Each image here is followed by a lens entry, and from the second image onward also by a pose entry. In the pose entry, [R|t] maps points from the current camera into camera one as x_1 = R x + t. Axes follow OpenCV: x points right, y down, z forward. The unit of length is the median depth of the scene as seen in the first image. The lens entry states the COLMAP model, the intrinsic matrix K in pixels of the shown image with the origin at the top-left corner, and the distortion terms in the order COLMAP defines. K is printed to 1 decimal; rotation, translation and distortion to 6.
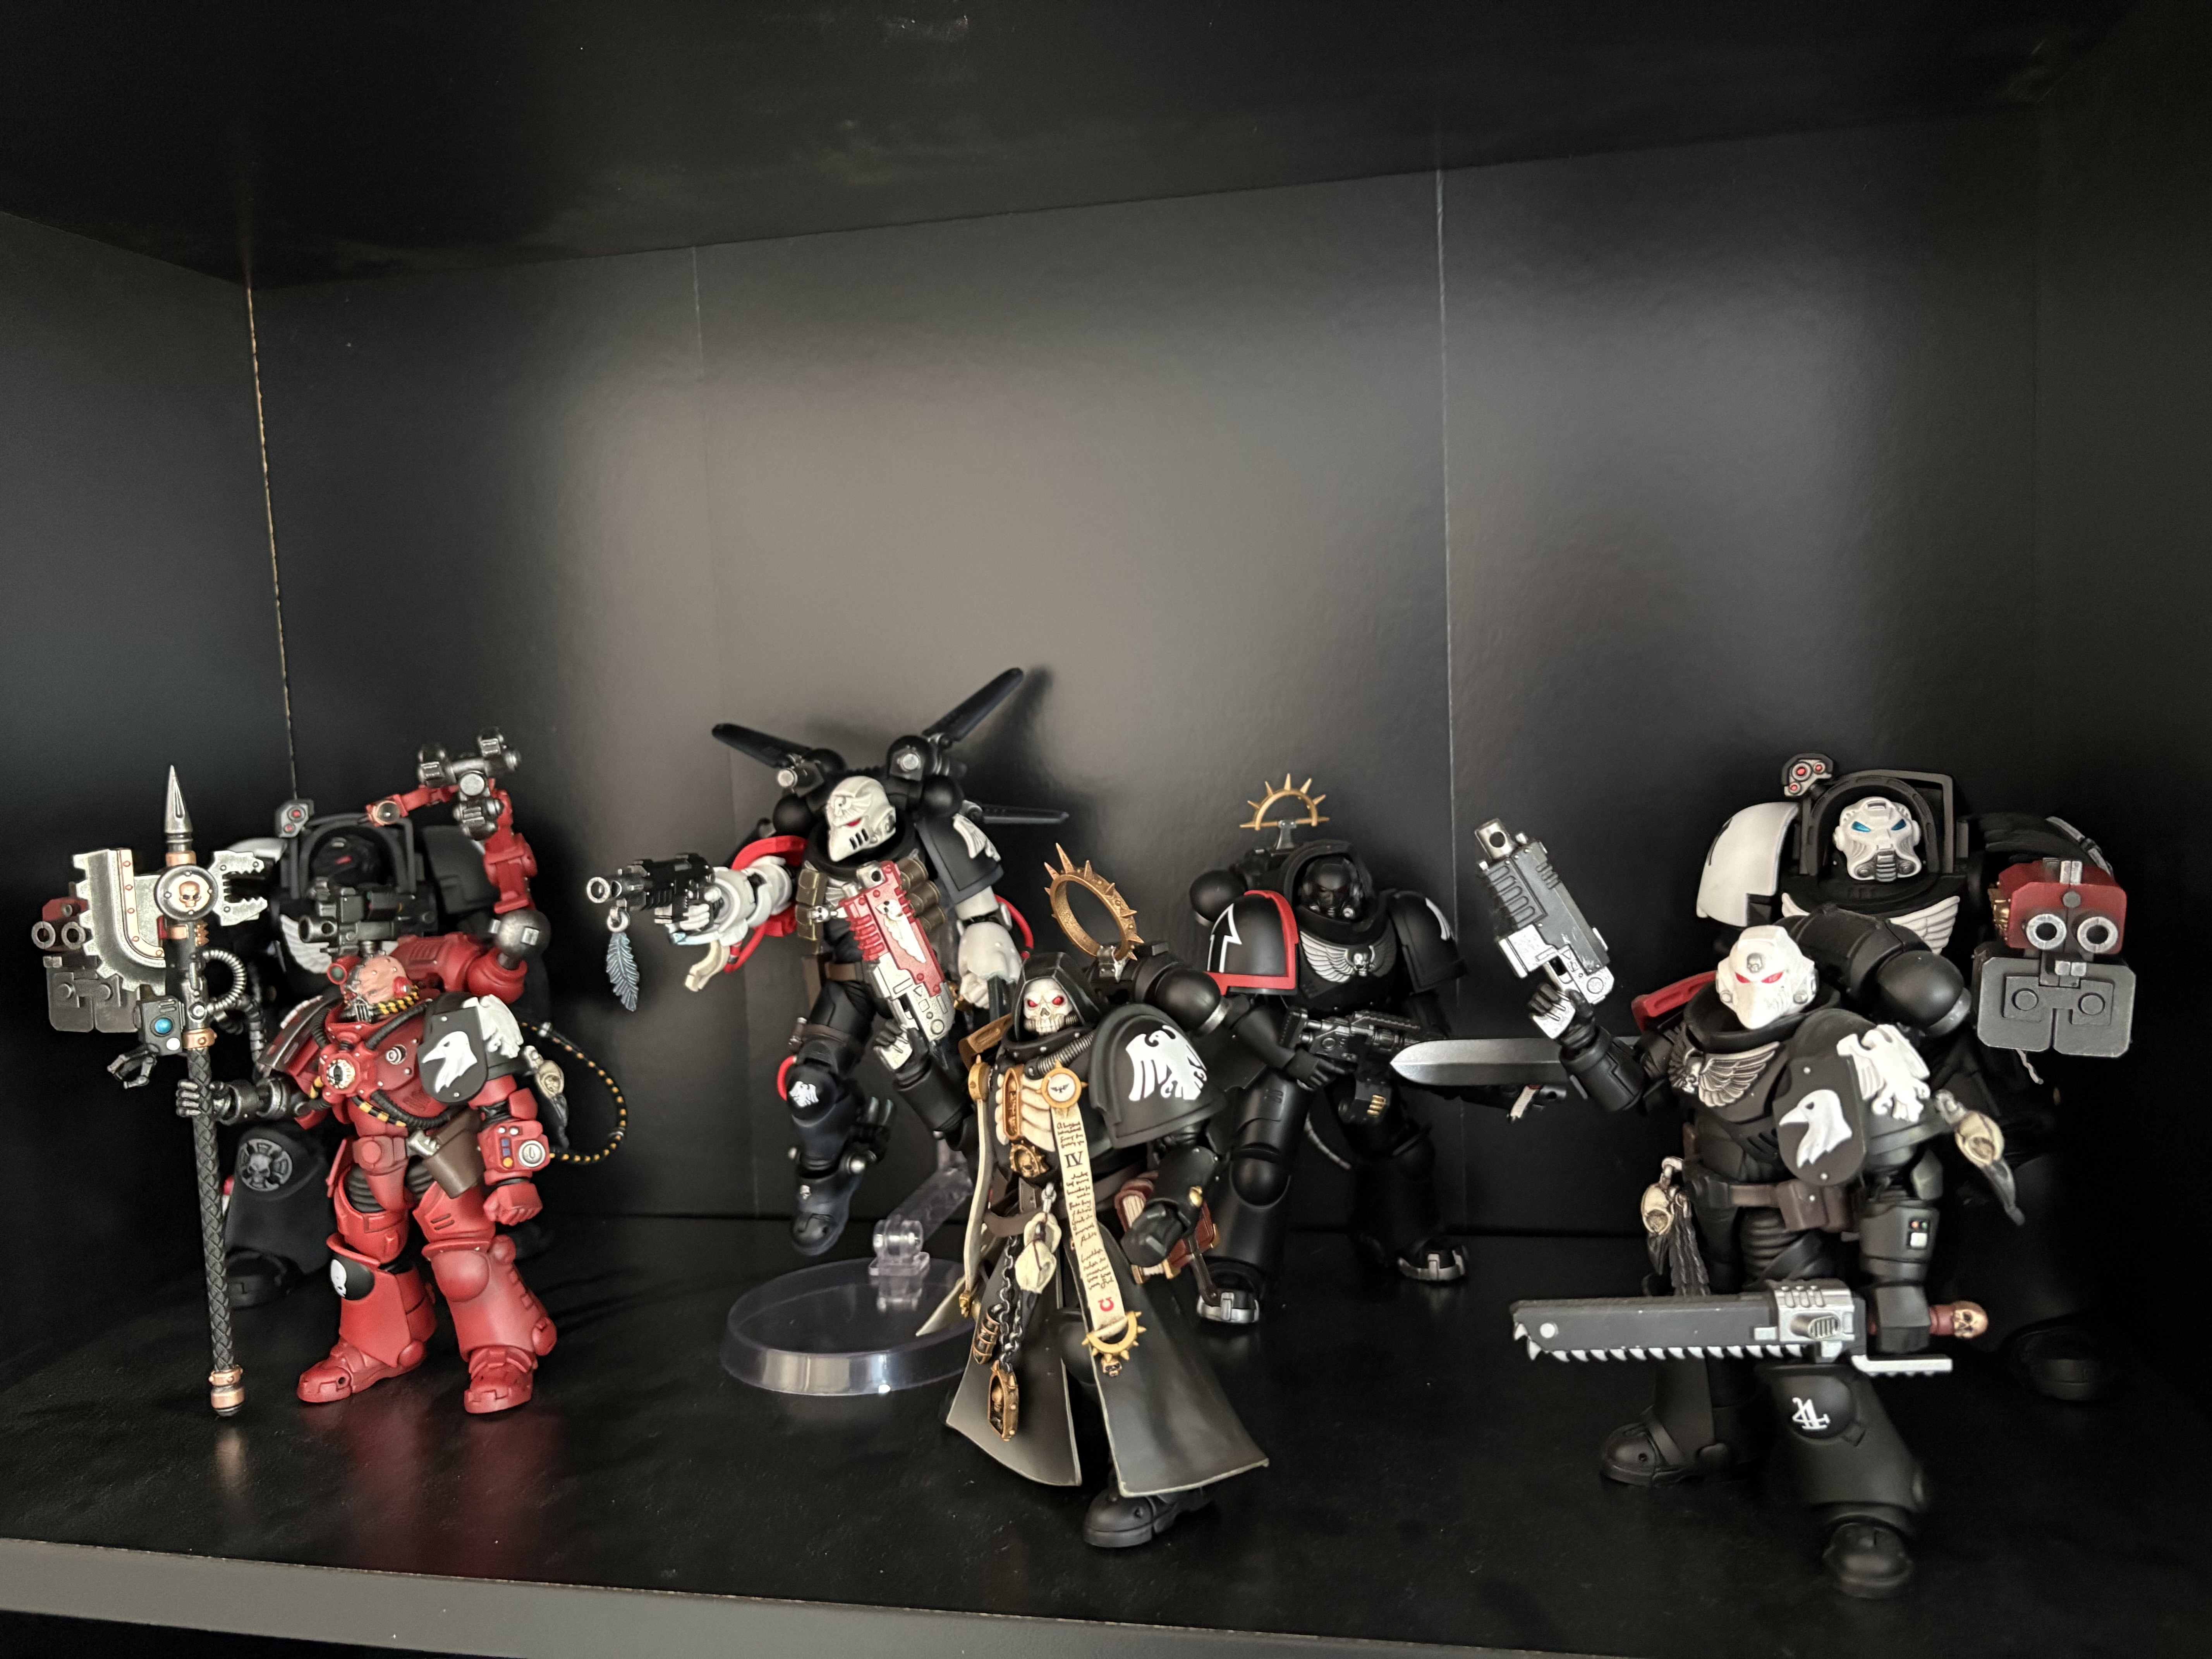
lens RADIAL K [[1635.2, 0, 1106.0], [0, 1635.2, 829.5], [0, 0, 1]] dist [0.033047, -0.042611]
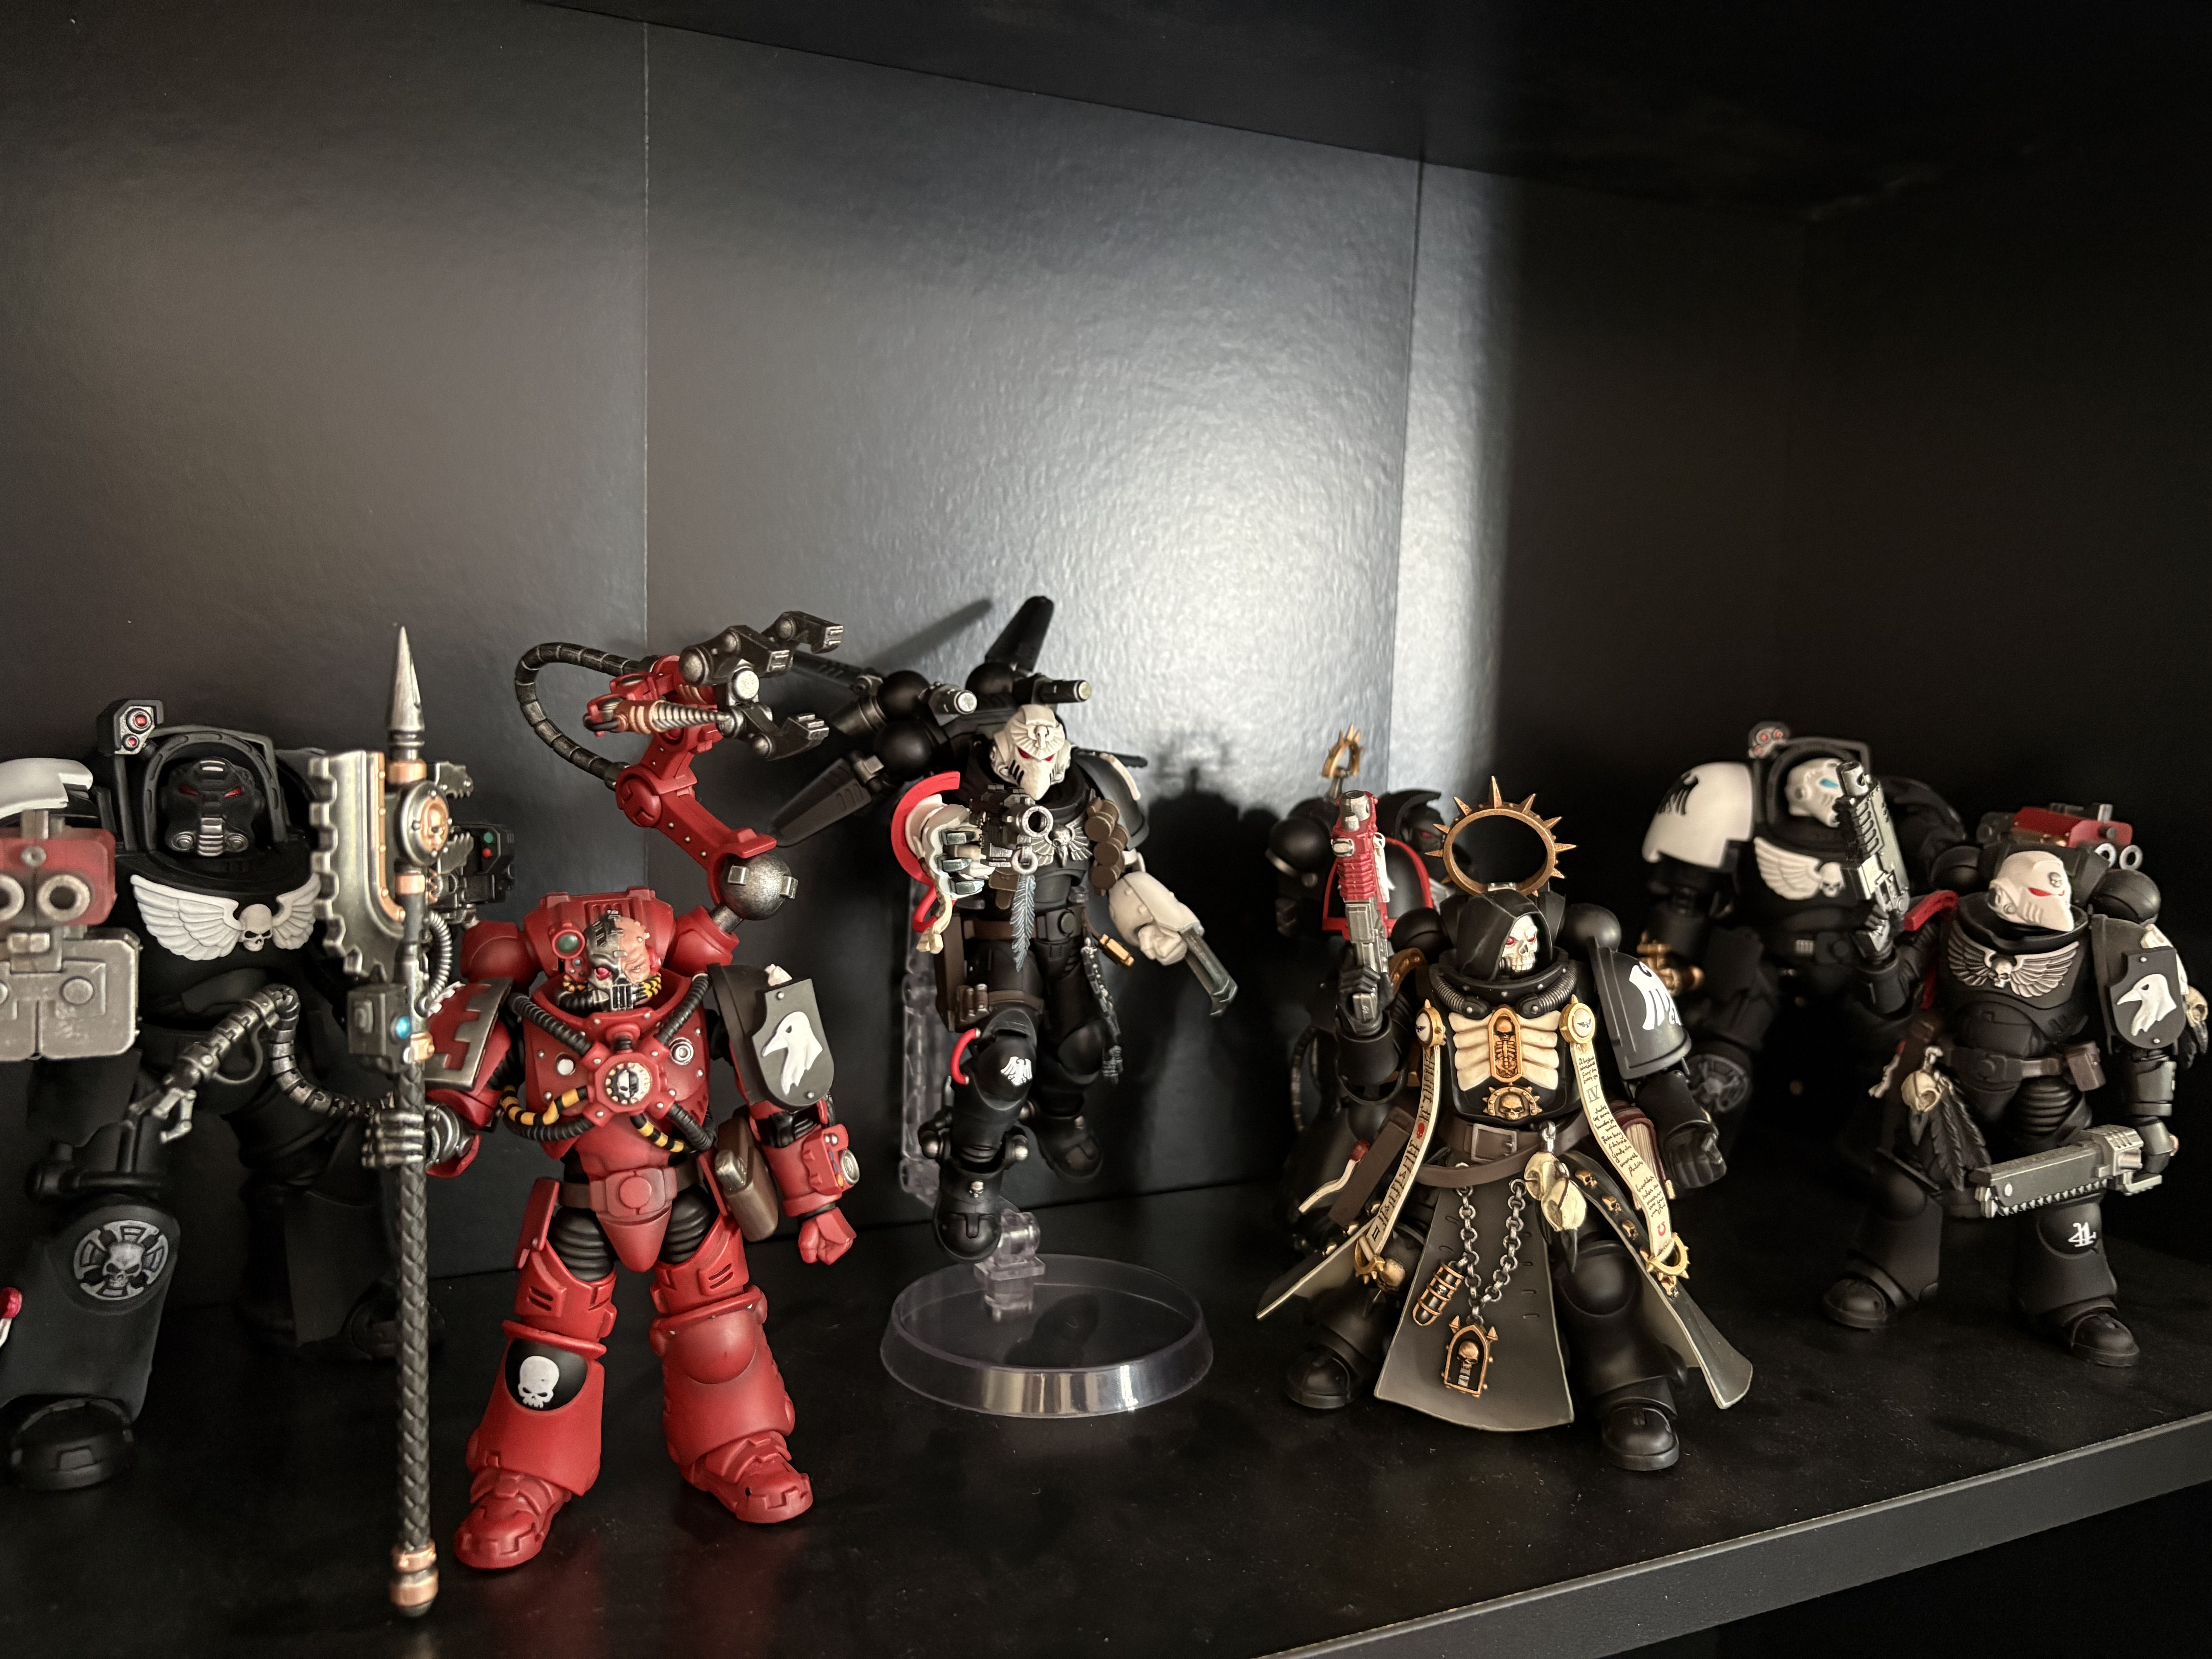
lens RADIAL K [[1635.2, 0, 1106.0], [0, 1635.2, 829.5], [0, 0, 1]] dist [0.033047, -0.042611]
pose [[0.813333, 0.006859, 0.581757, -0.726306], [-0.010454, 0.999941, 0.002826, 0.036588], [-0.581704, -0.008380, 0.813358, 0.315322]]
